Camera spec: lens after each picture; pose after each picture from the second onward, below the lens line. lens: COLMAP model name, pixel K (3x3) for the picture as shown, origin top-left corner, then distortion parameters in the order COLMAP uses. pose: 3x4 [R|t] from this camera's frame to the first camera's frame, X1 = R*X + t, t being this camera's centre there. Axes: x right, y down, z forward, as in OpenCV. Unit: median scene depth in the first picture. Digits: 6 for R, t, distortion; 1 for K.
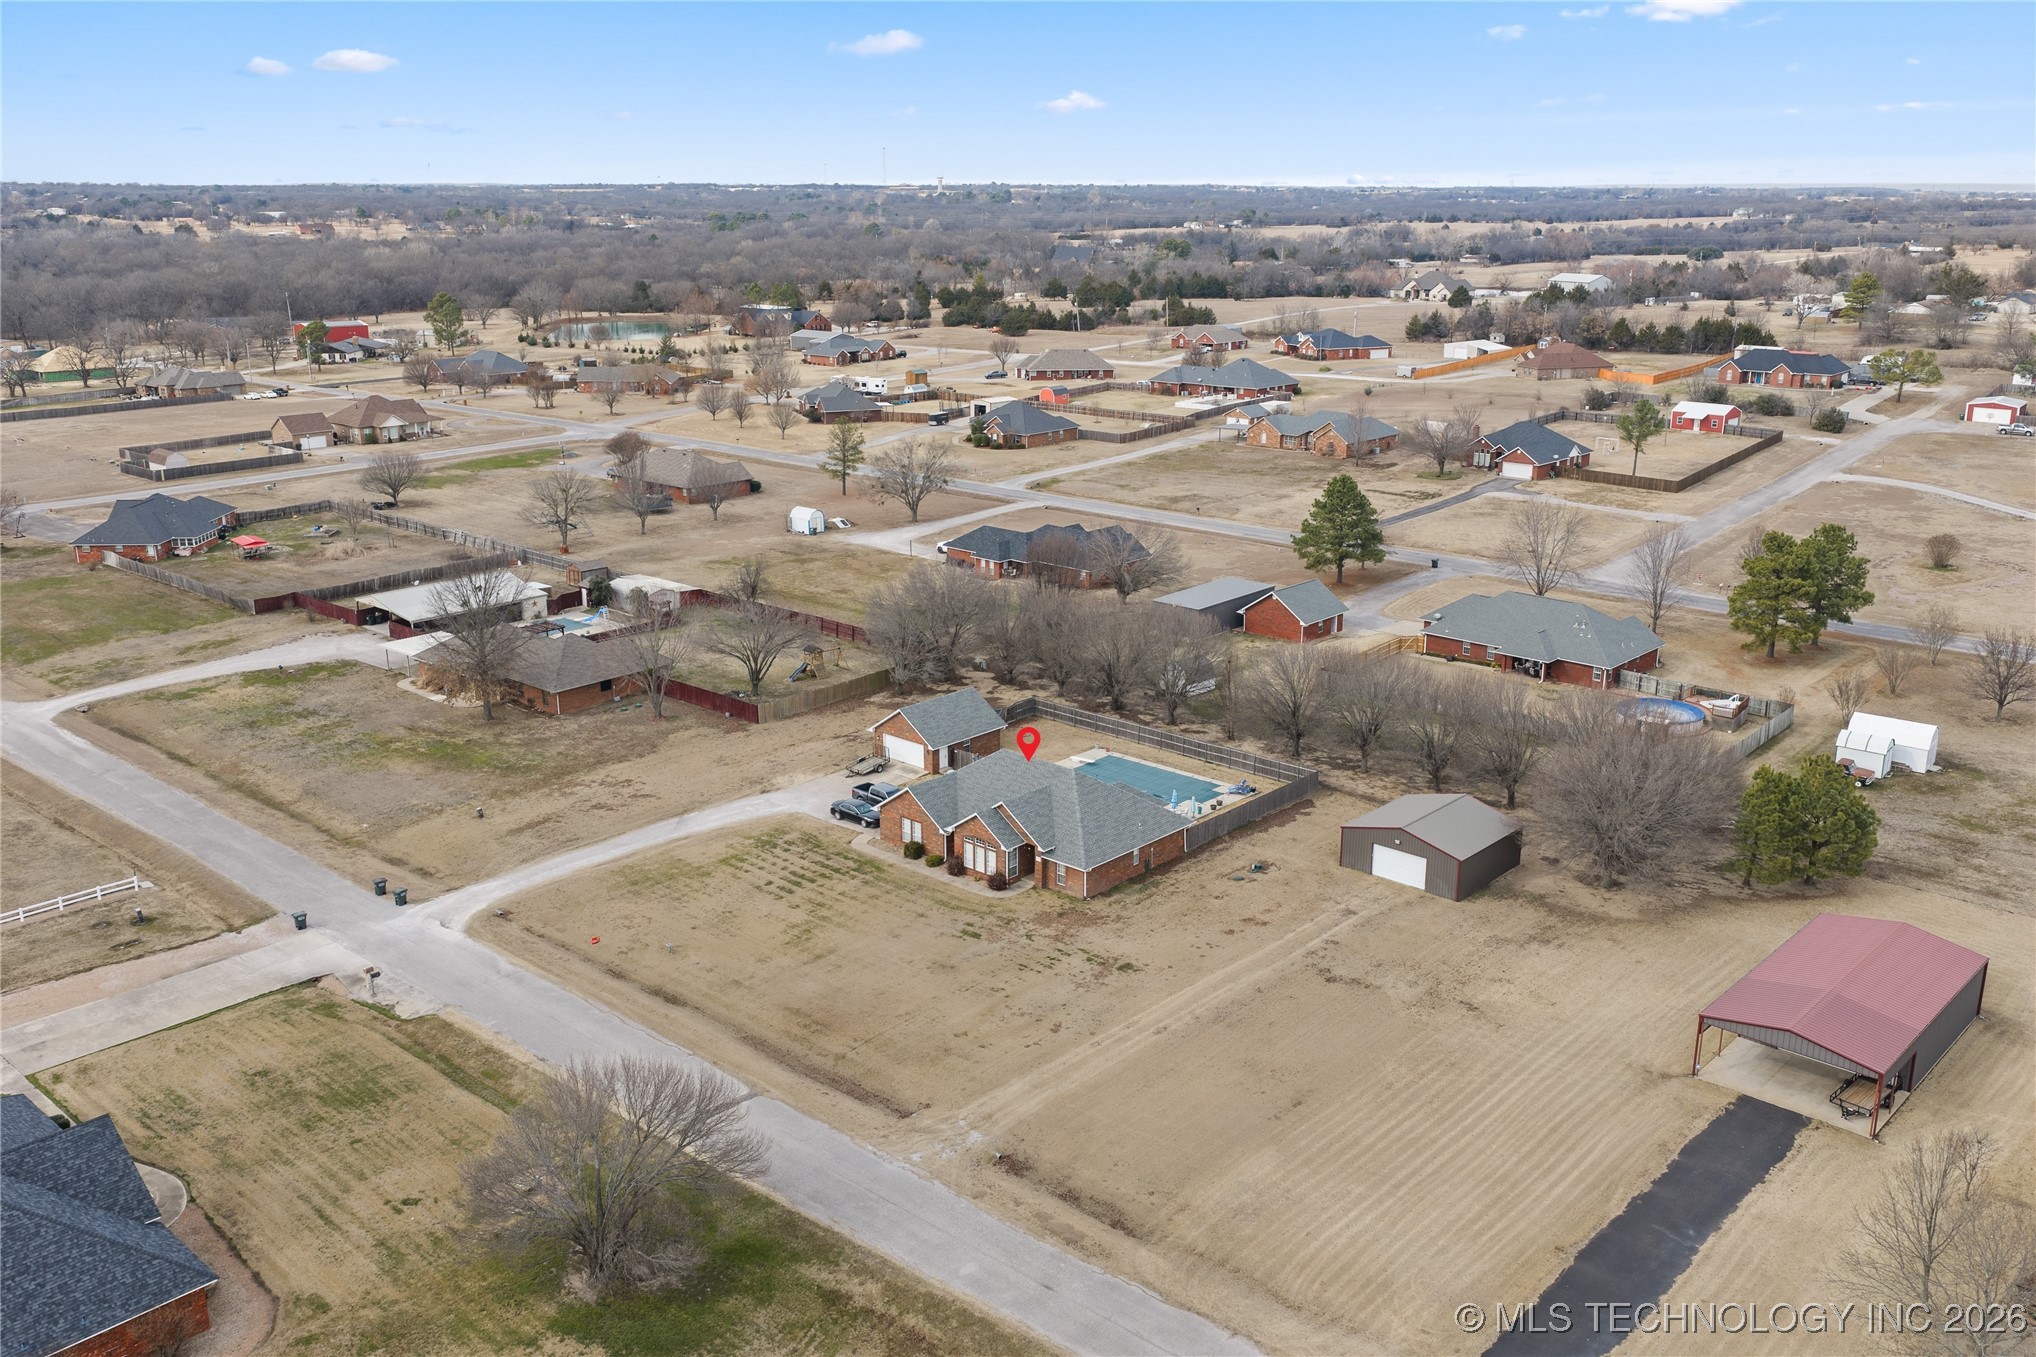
lens RADIAL K [[1700.0, 0, 1016.5], [0, 1700.0, 703.4], [0, 0, 1]] dist [0.033666, -0.066202]
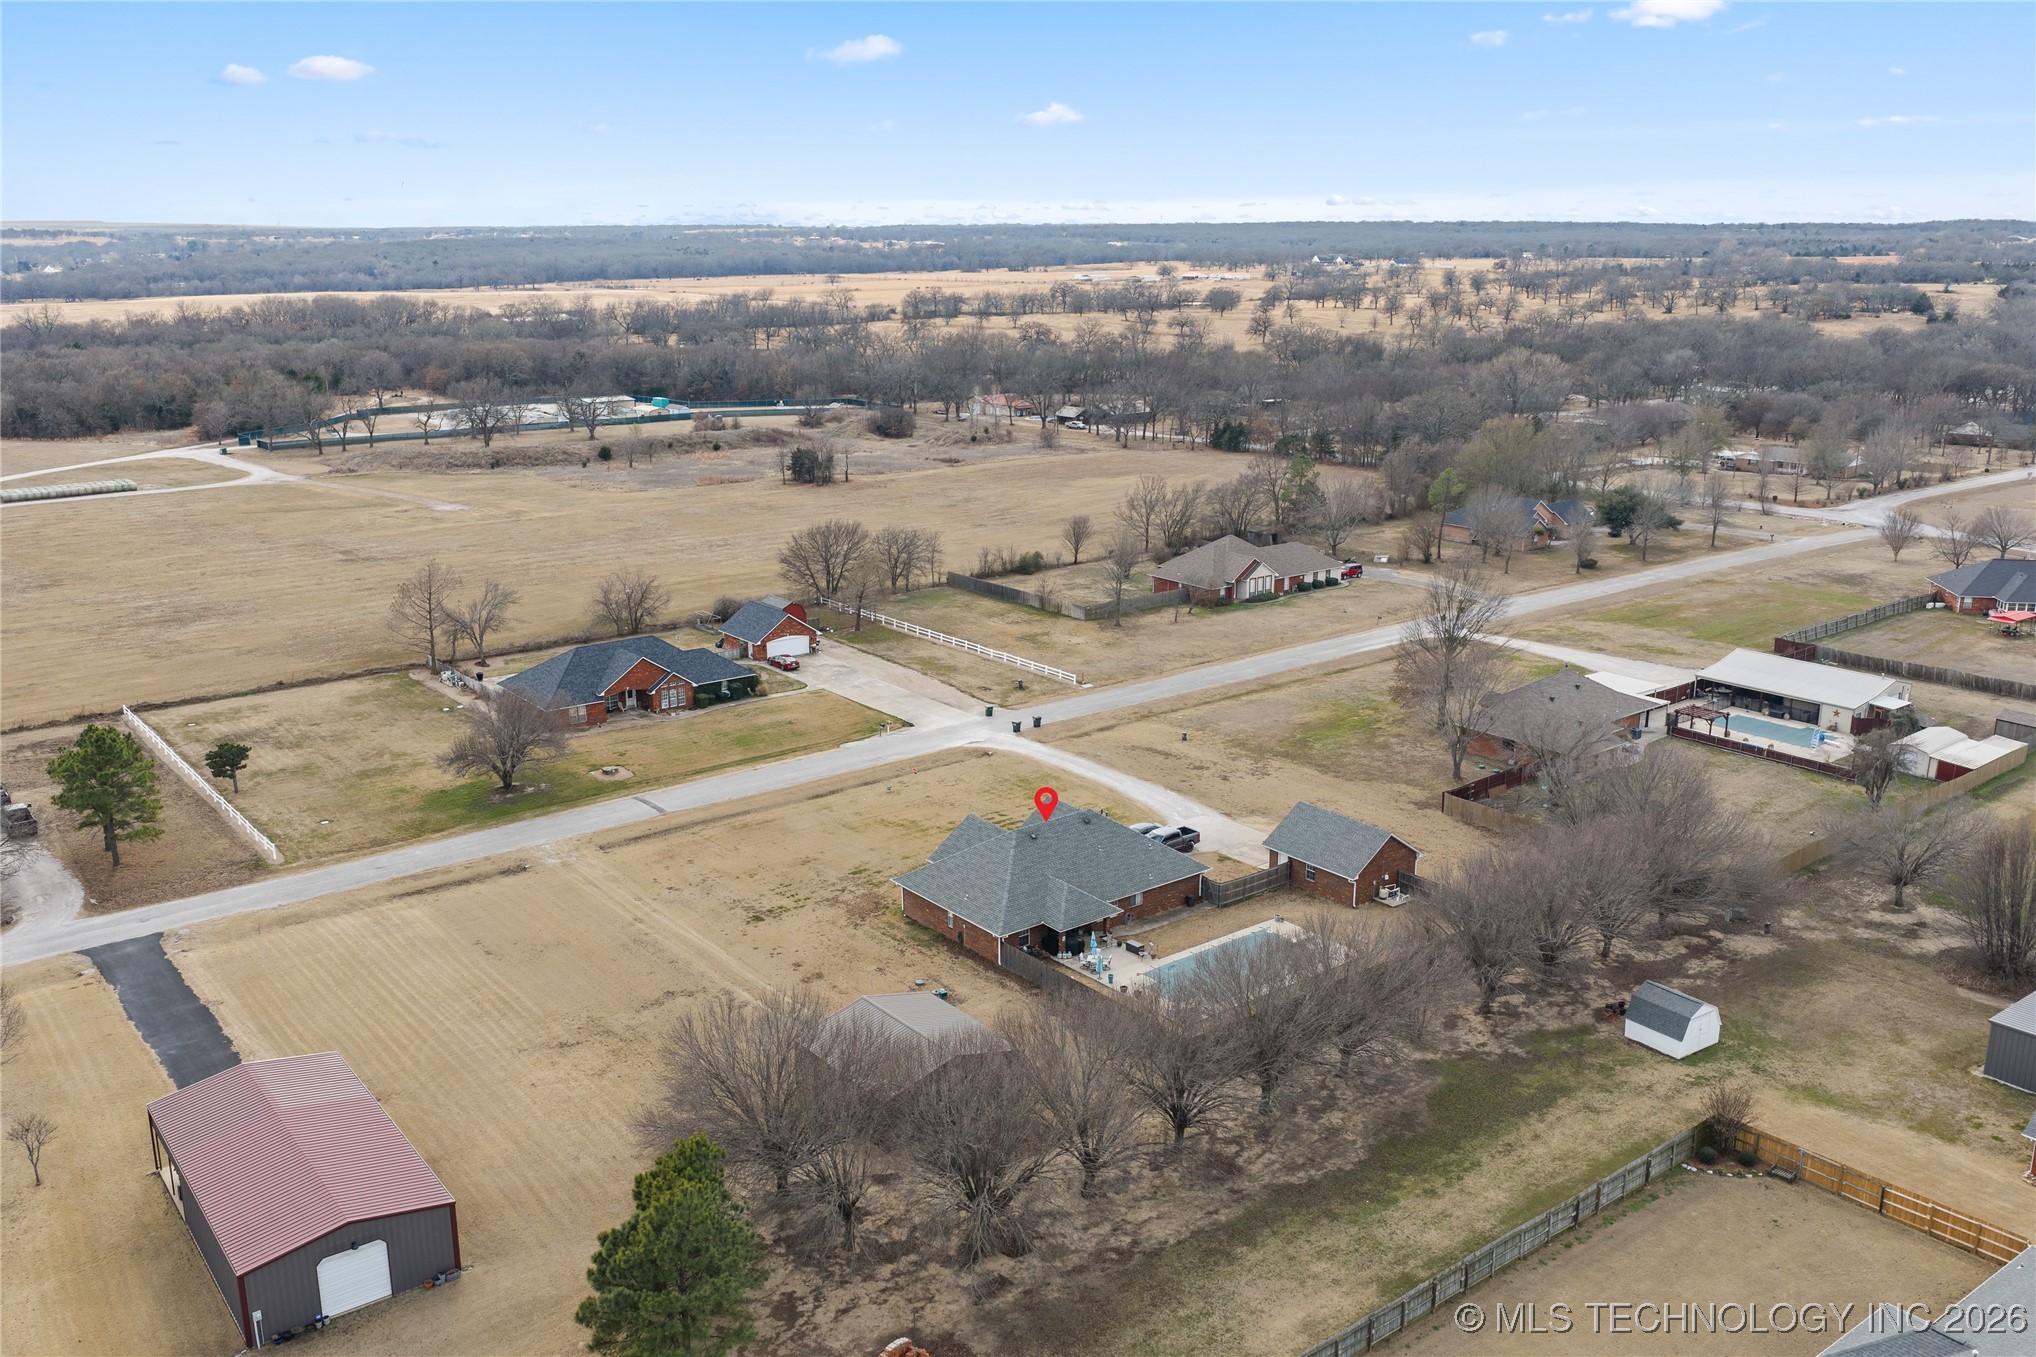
lens RADIAL K [[1688.8, 0, 1034.6], [0, 1688.8, 675.7], [0, 0, 1]] dist [0.033199, -0.067010]
pose [[-0.155582, 0.255257, -0.954274, 0.922041], [-0.289030, 0.911997, 0.291071, -0.322755], [0.944593, 0.321099, -0.068113, 1.033630]]
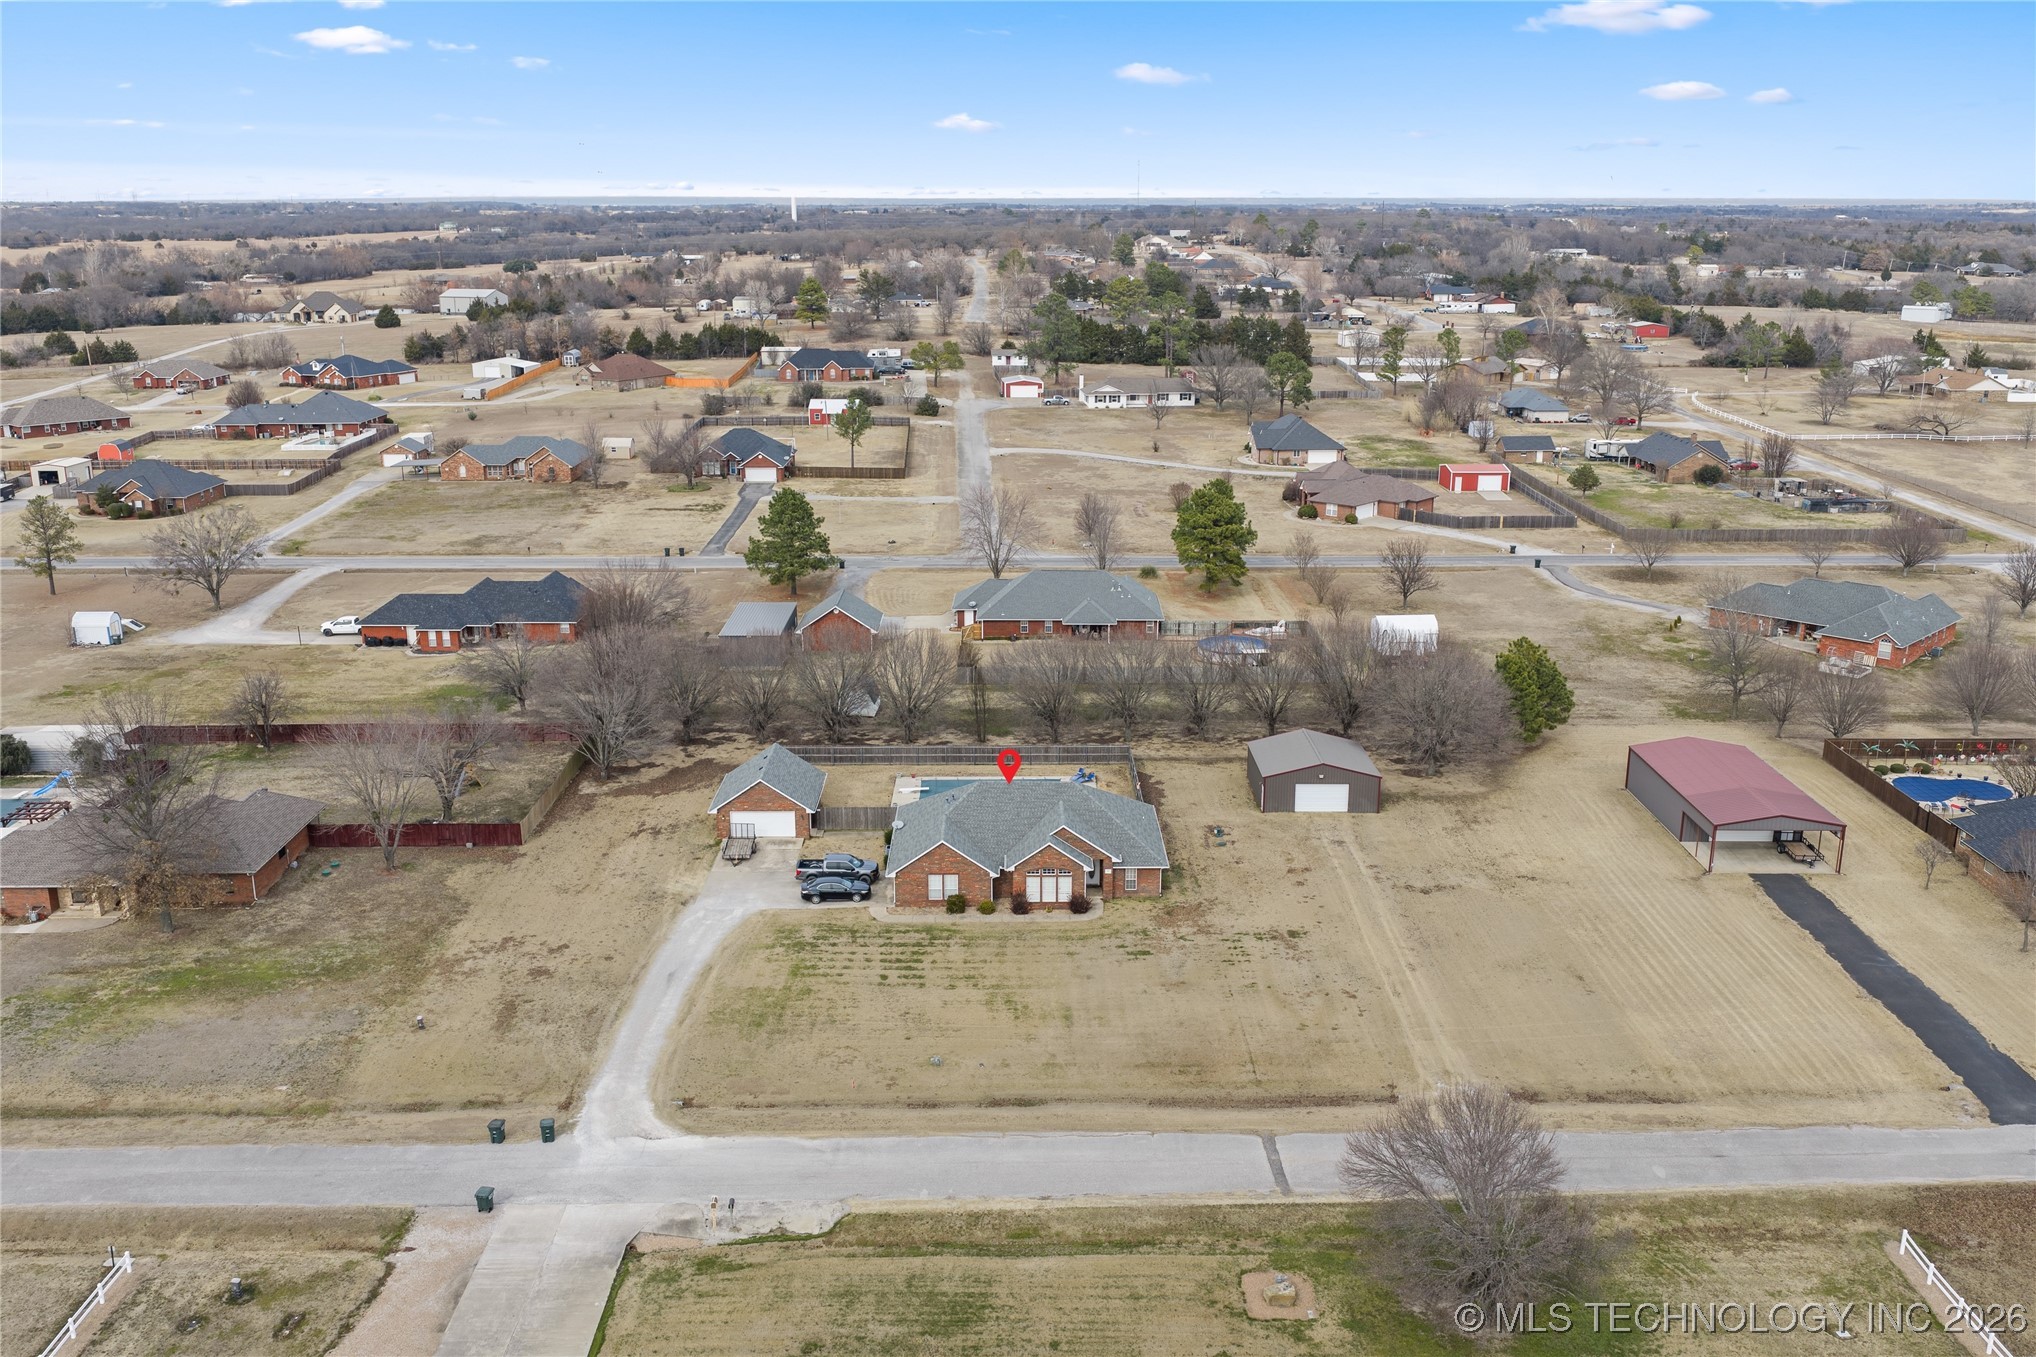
lens RADIAL K [[1714.6, 0, 1018.0], [0, 1714.6, 678.5], [0, 0, 1]] dist [0.030807, -0.057221]
pose [[0.735197, -0.183340, 0.652589, -0.633958], [0.198647, 0.978734, 0.051175, -0.078336], [-0.648093, 0.092011, 0.755982, 0.244693]]
